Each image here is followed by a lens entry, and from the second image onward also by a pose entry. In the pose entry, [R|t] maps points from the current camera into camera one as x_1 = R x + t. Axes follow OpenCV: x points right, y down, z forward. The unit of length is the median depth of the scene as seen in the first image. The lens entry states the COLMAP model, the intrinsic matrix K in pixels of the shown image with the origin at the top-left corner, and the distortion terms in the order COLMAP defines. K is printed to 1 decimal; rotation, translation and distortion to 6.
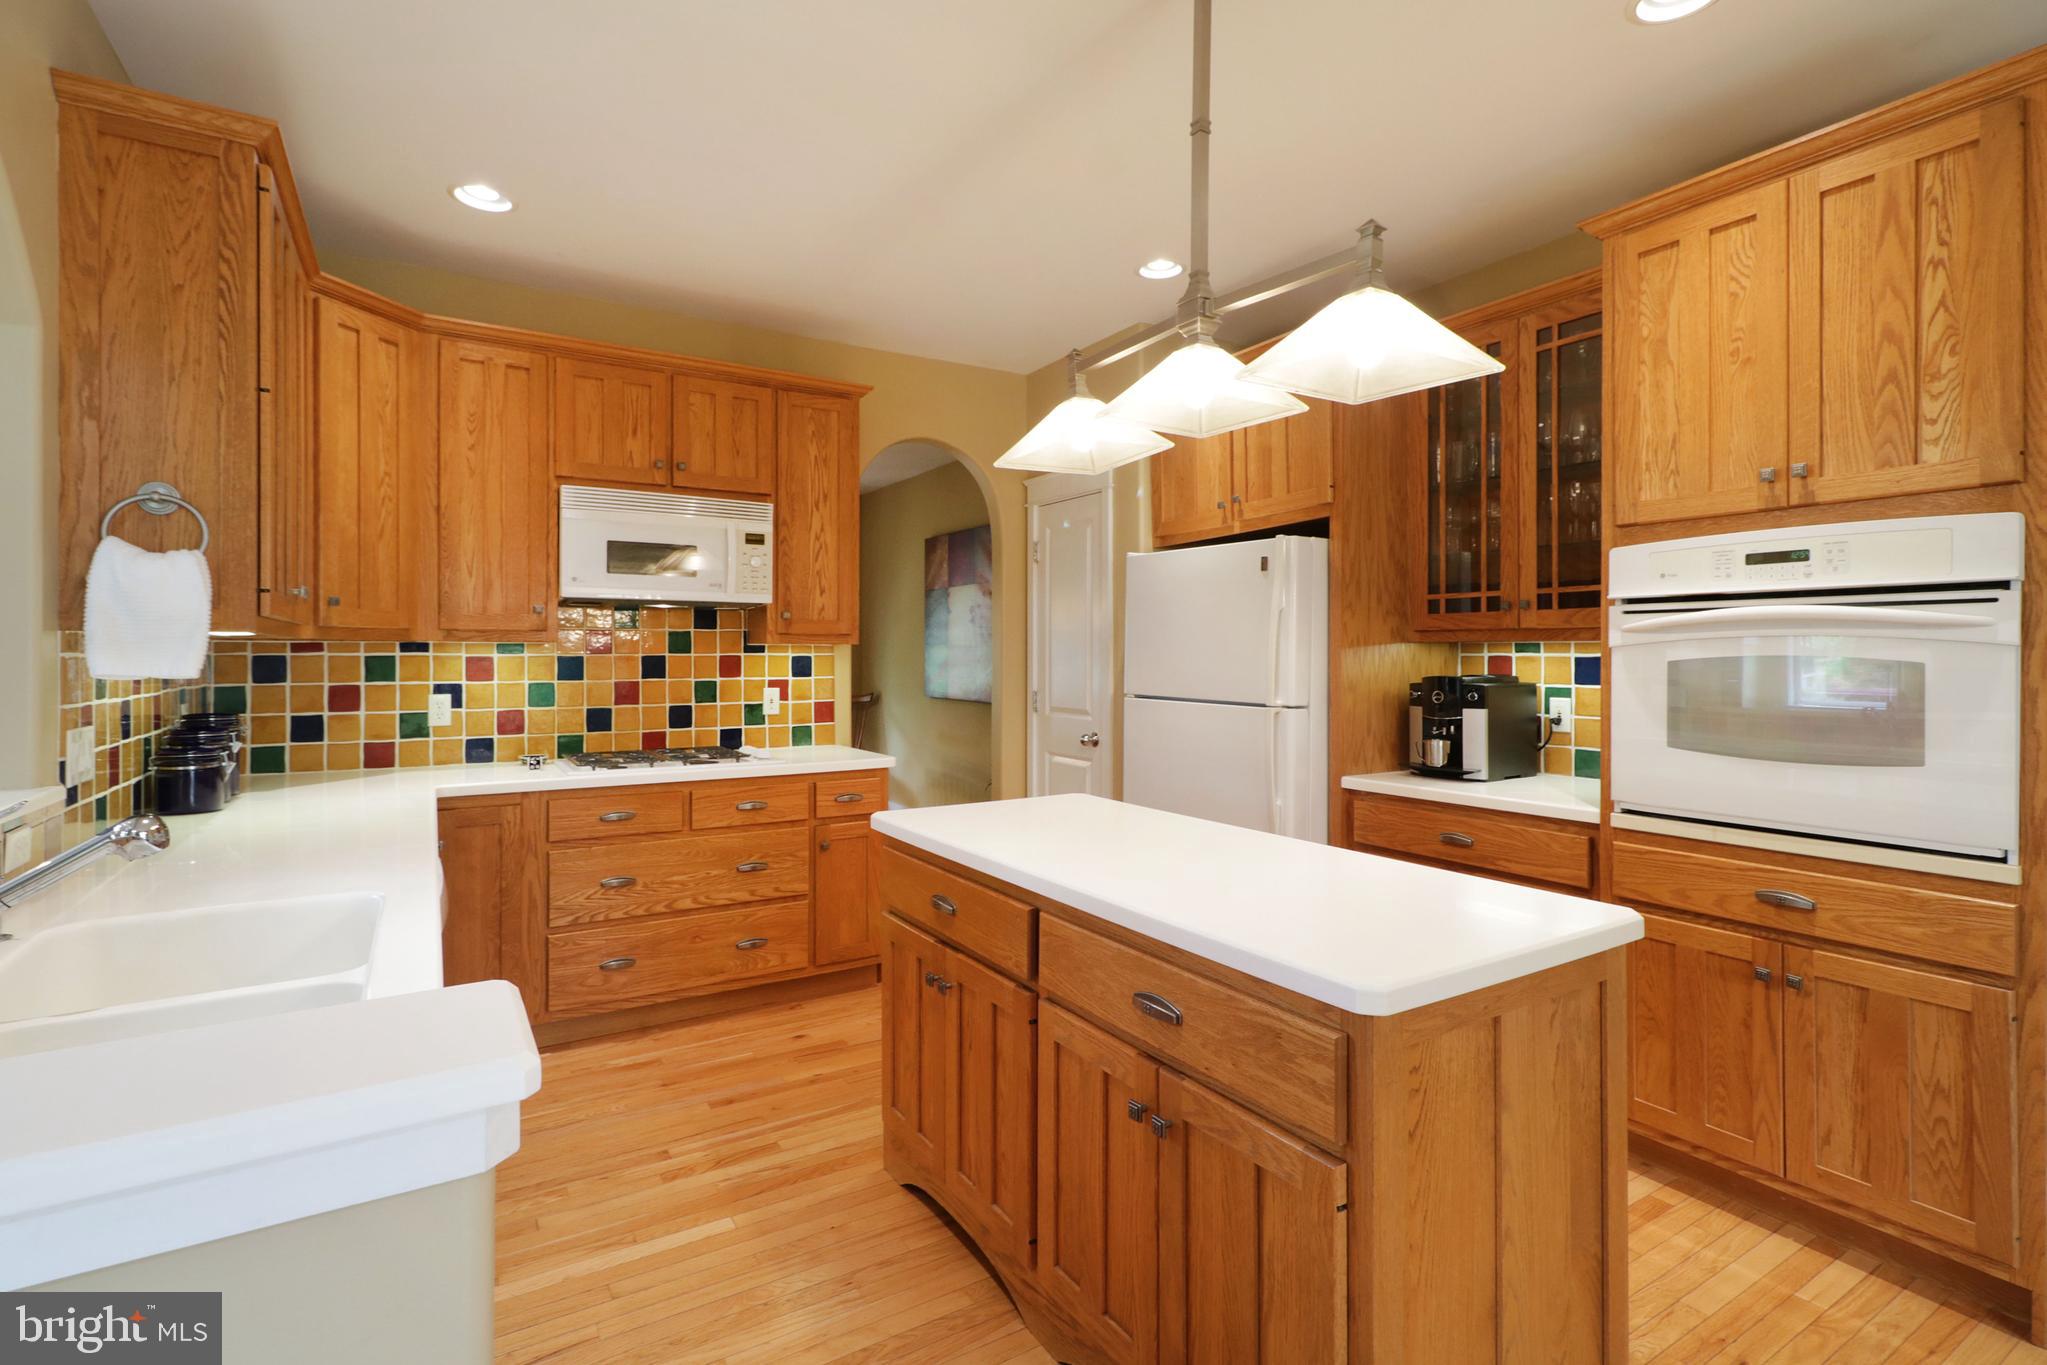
lens RADIAL K [[971.6, 0, 1033.3], [0, 971.6, 655.8], [0, 0, 1]] dist [0.001778, 0.002564]
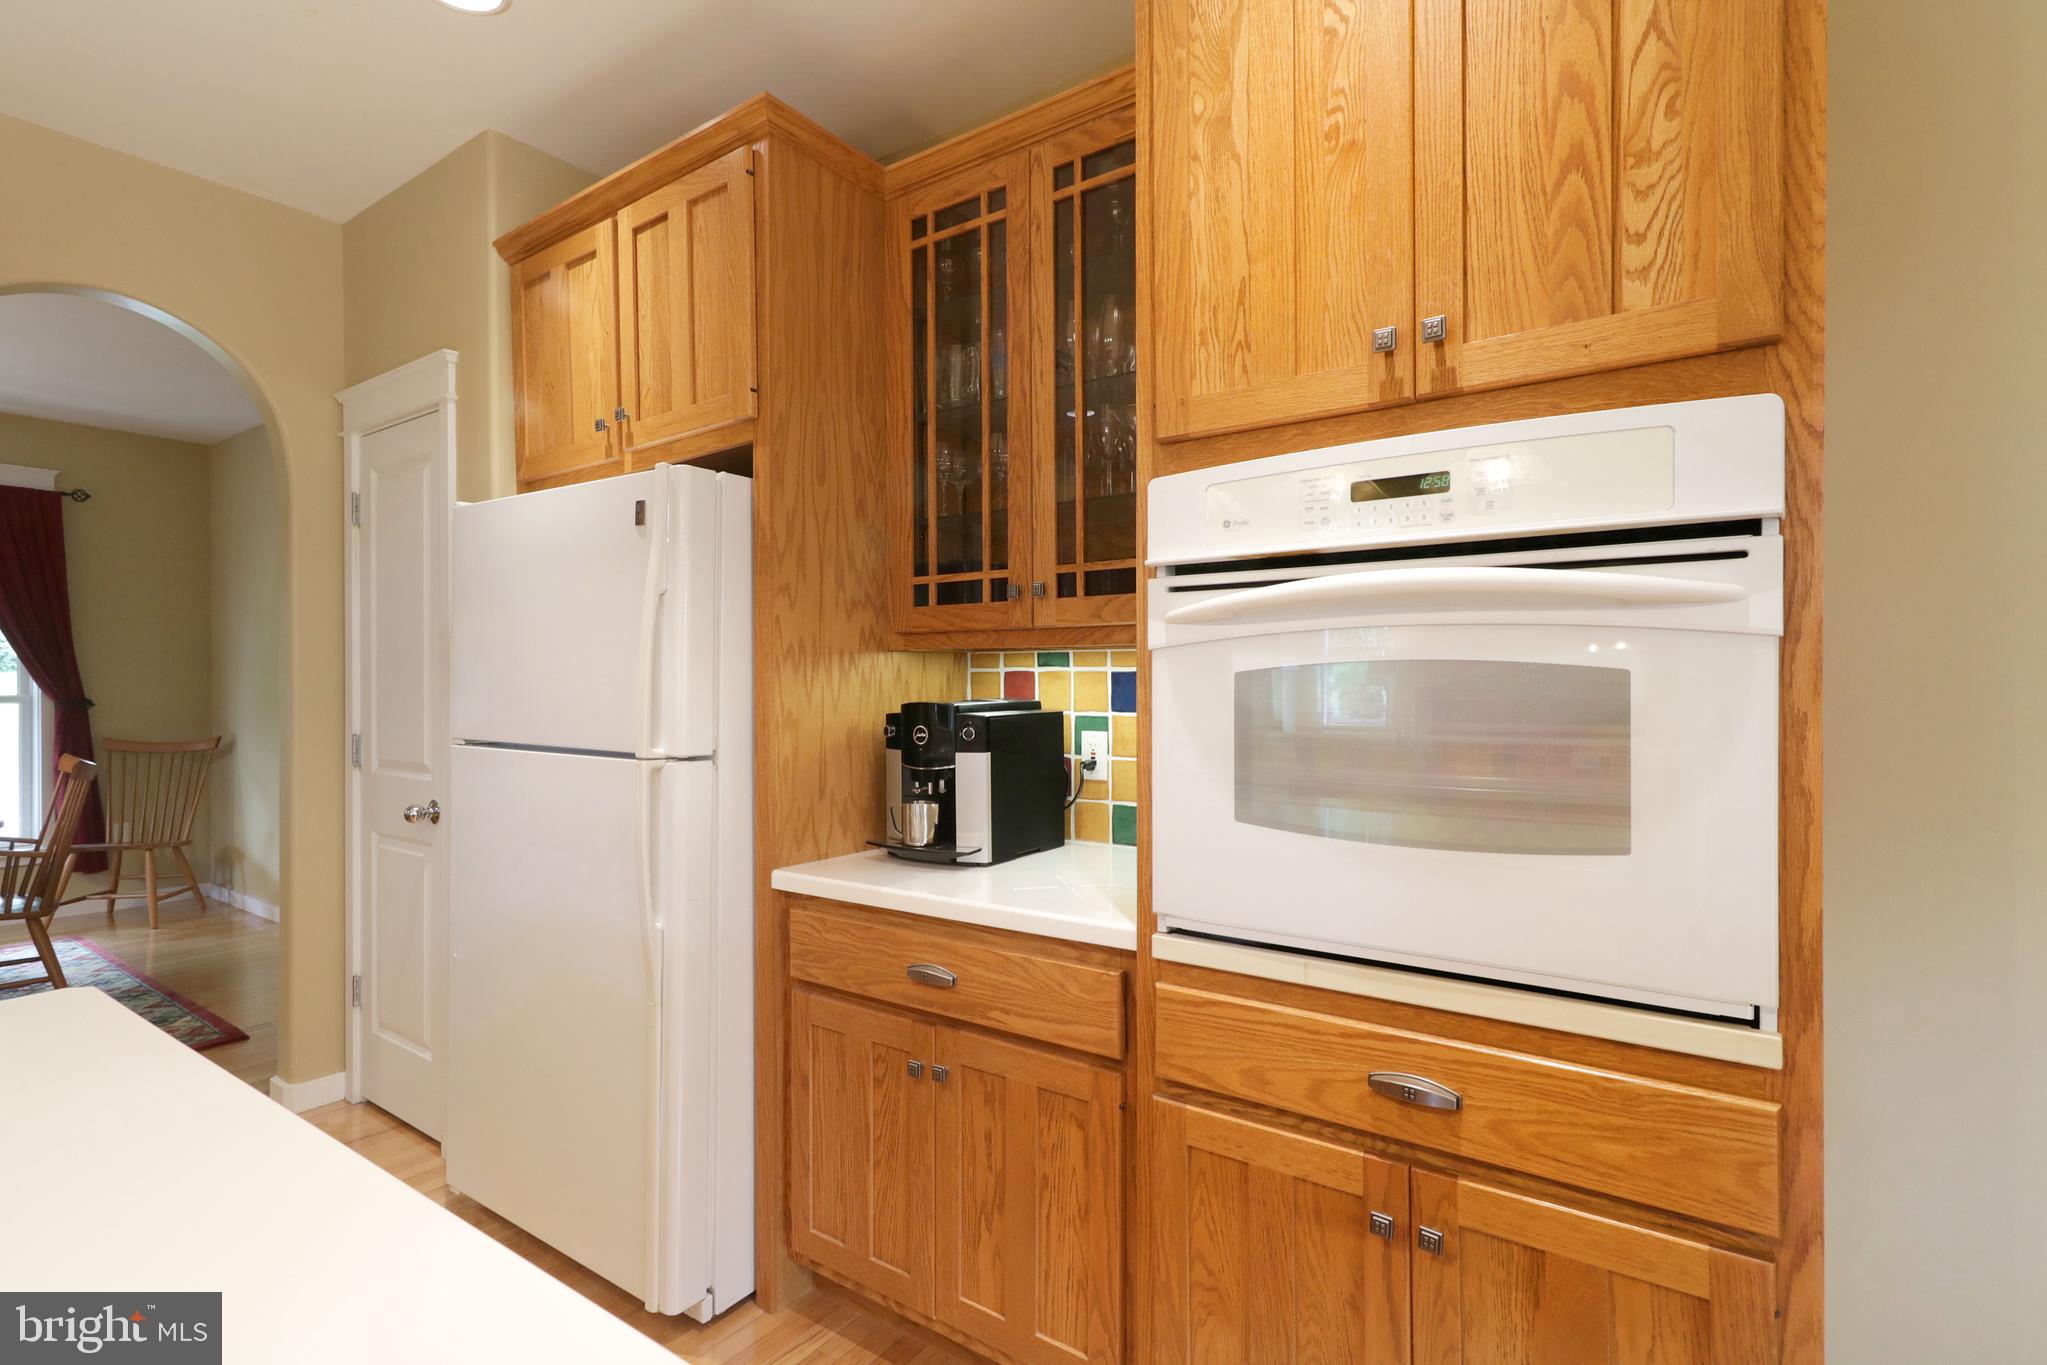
lens RADIAL K [[971.6, 0, 1045.3], [0, 971.6, 683.0], [0, 0, 1]] dist [0.001778, 0.002564]
pose [[0.917589, -0.004685, 0.397503, 0.285248], [0.004657, 0.999989, 0.001036, 0.009592], [-0.397503, 0.000900, 0.917600, 0.459662]]
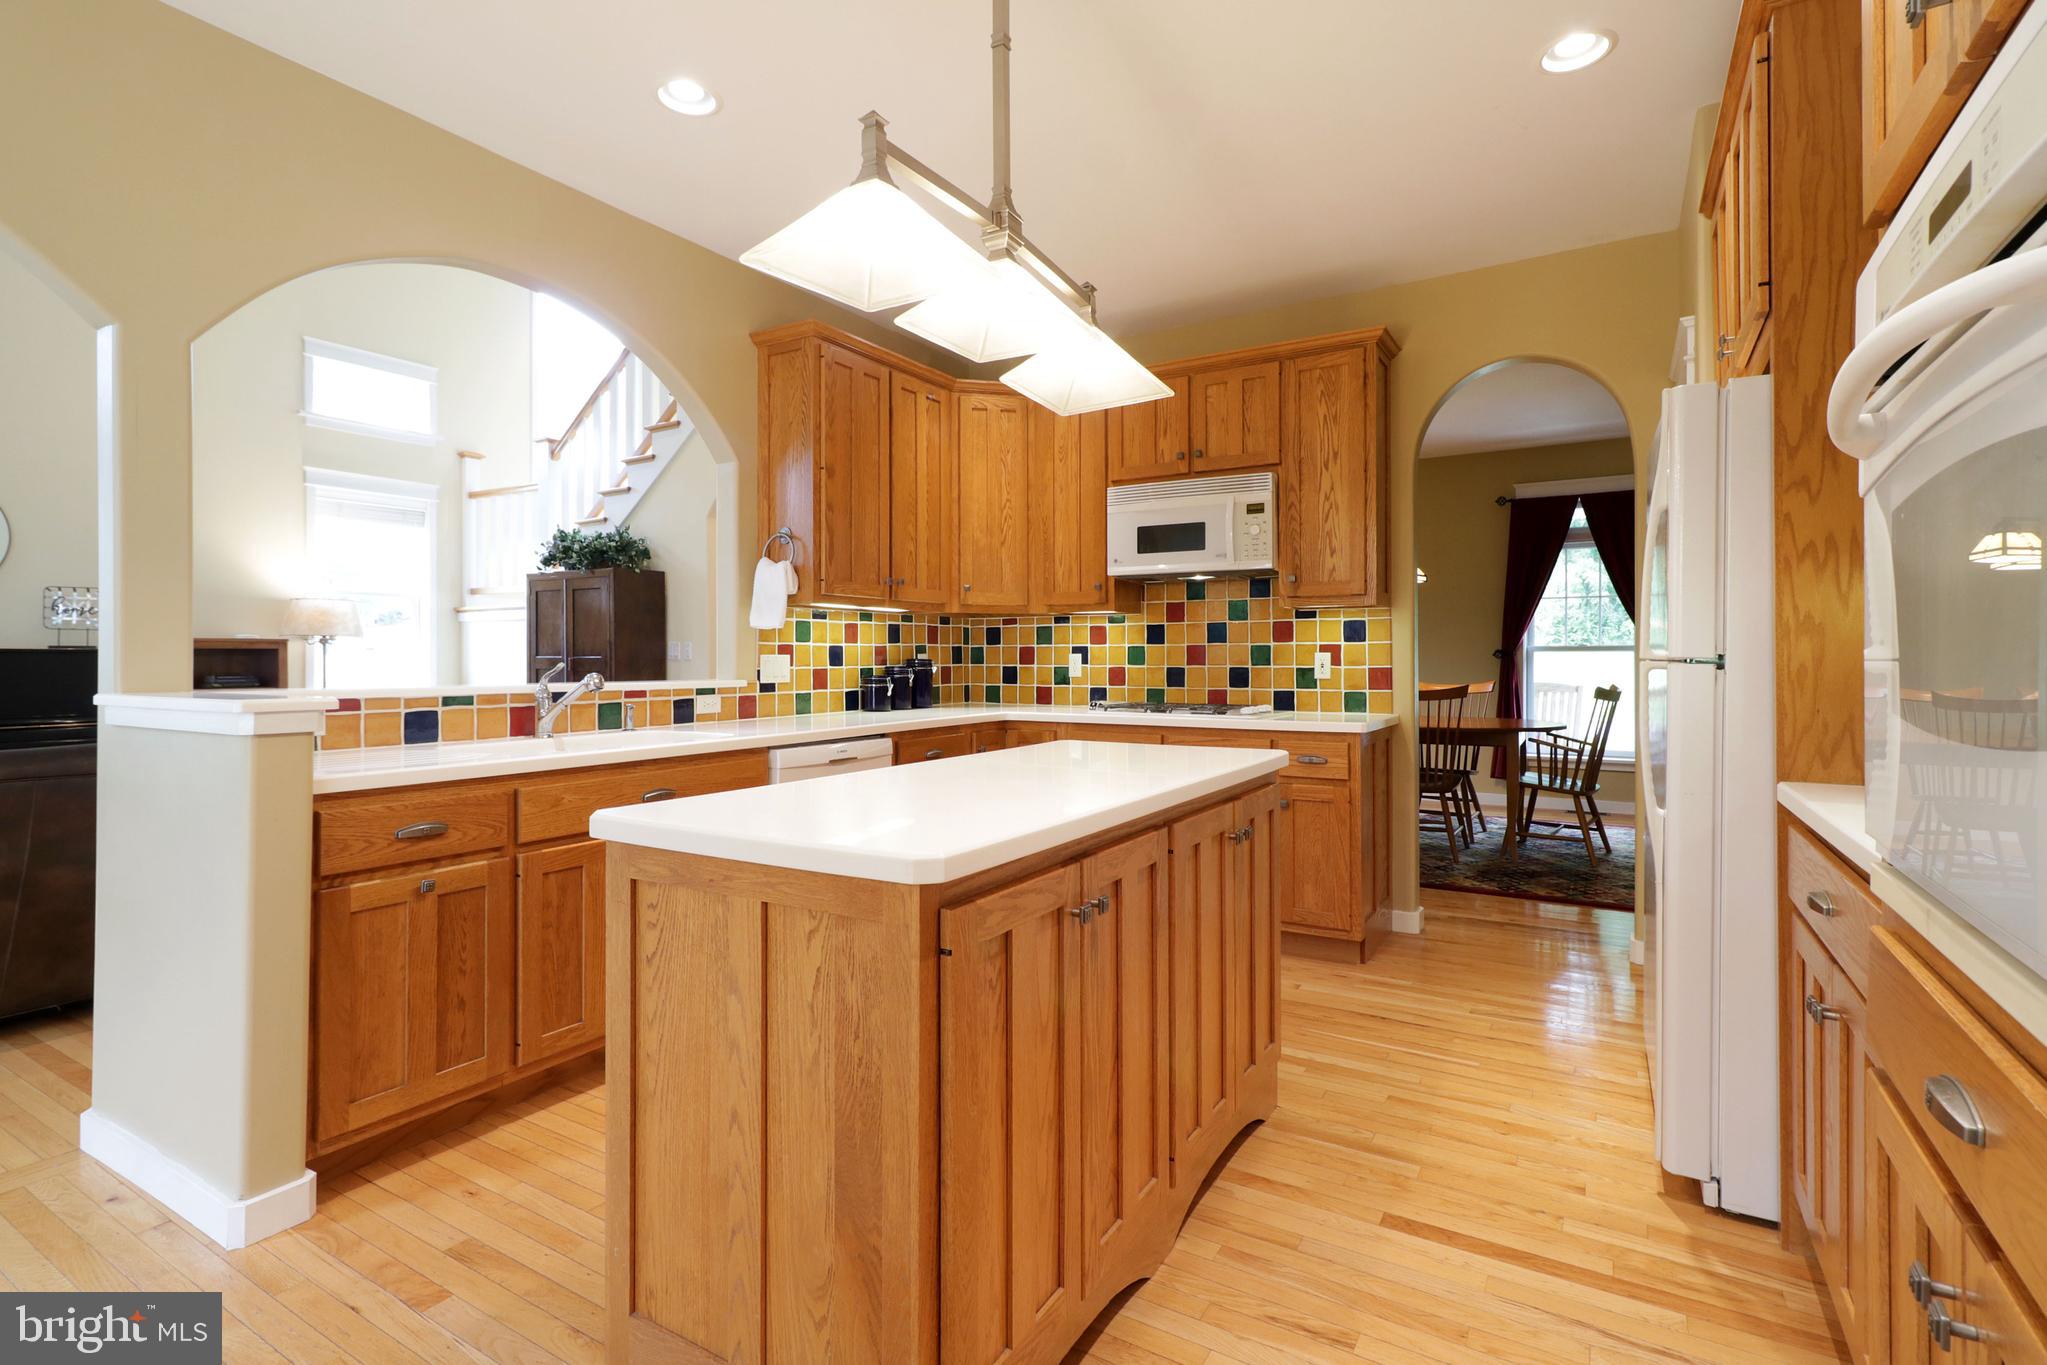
lens RADIAL K [[971.6, 0, 1015.2], [0, 971.6, 655.8], [0, 0, 1]] dist [0.001778, 0.002564]
pose [[0.449954, -0.003636, -0.893044, 0.769013], [0.001024, 0.999993, -0.003555, 0.062671], [0.893051, 0.000685, 0.449955, 0.410332]]
